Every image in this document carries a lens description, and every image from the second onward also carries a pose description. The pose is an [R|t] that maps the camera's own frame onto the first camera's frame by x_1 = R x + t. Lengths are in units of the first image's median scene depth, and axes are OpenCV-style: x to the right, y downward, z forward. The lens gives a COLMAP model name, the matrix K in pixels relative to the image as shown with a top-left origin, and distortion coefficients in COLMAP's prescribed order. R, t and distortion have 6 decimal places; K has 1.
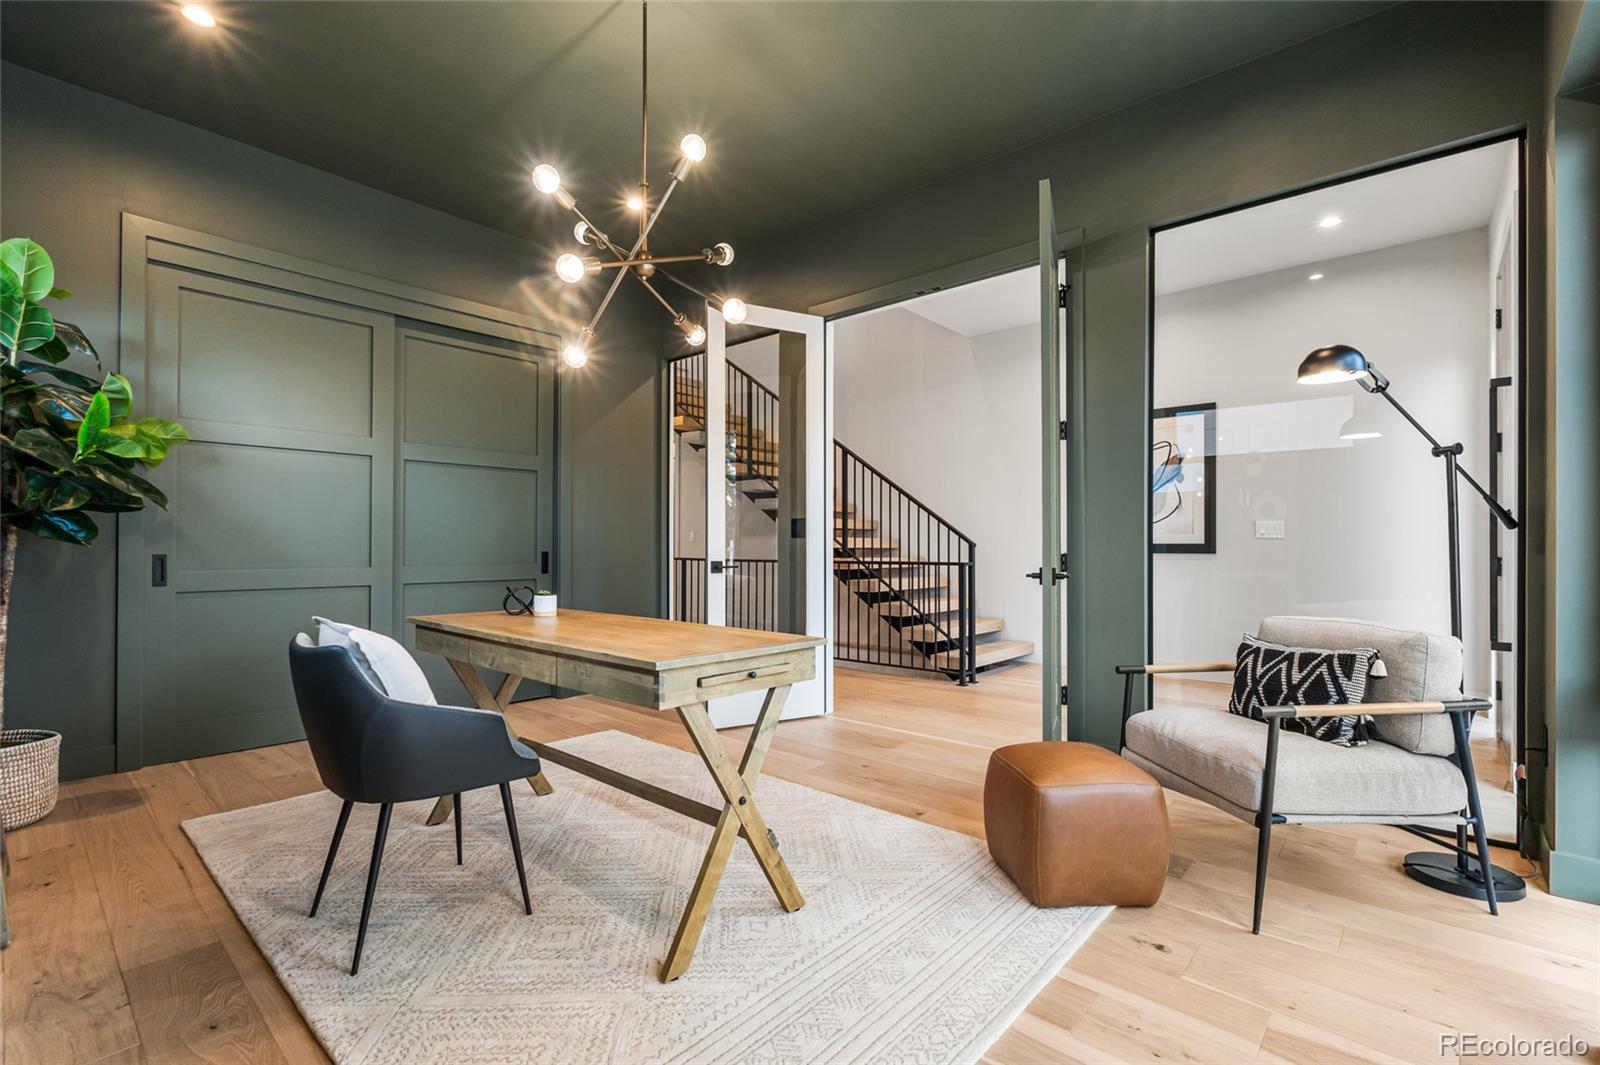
lens RADIAL K [[718.0, 0, 796.3], [0, 718.0, 542.3], [0, 0, 1]] dist [-0.006791, 0.000621]
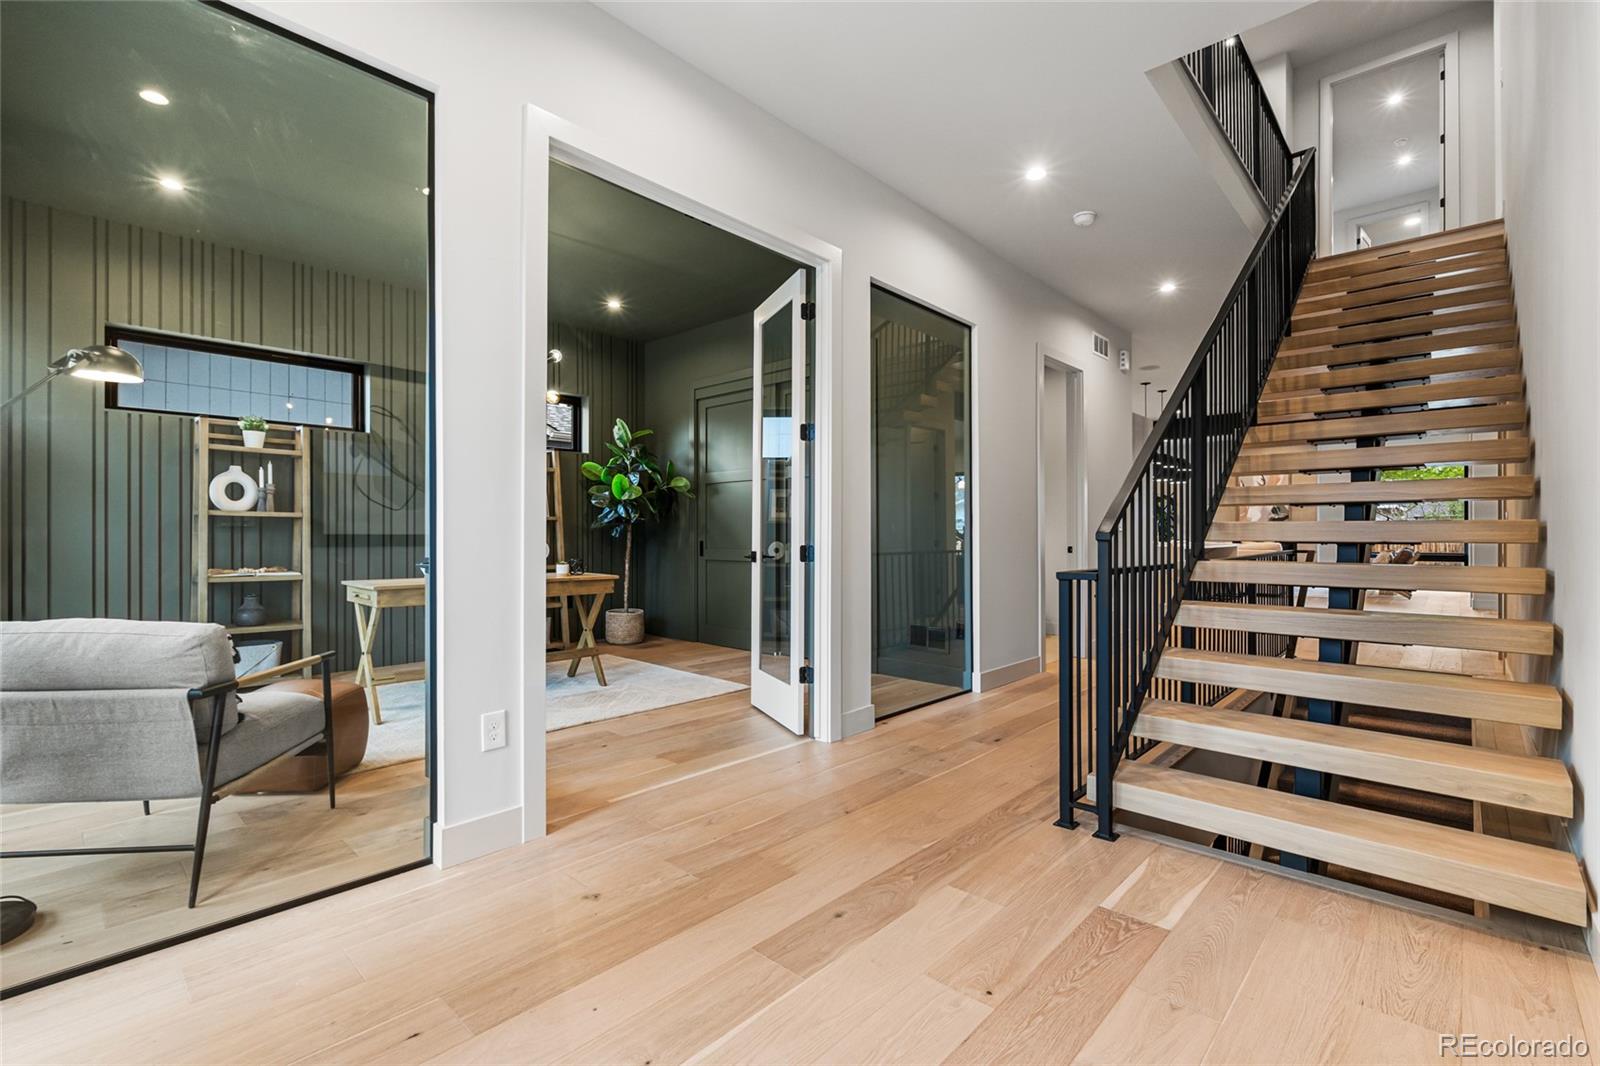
lens RADIAL K [[718.0, 0, 796.3], [0, 718.0, 534.1], [0, 0, 1]] dist [-0.006791, 0.000621]
pose [[-0.027118, -0.002615, -0.999629, 1.148503], [0.010814, 0.999937, -0.002909, 0.007516], [0.999574, -0.010889, -0.027088, 1.325855]]
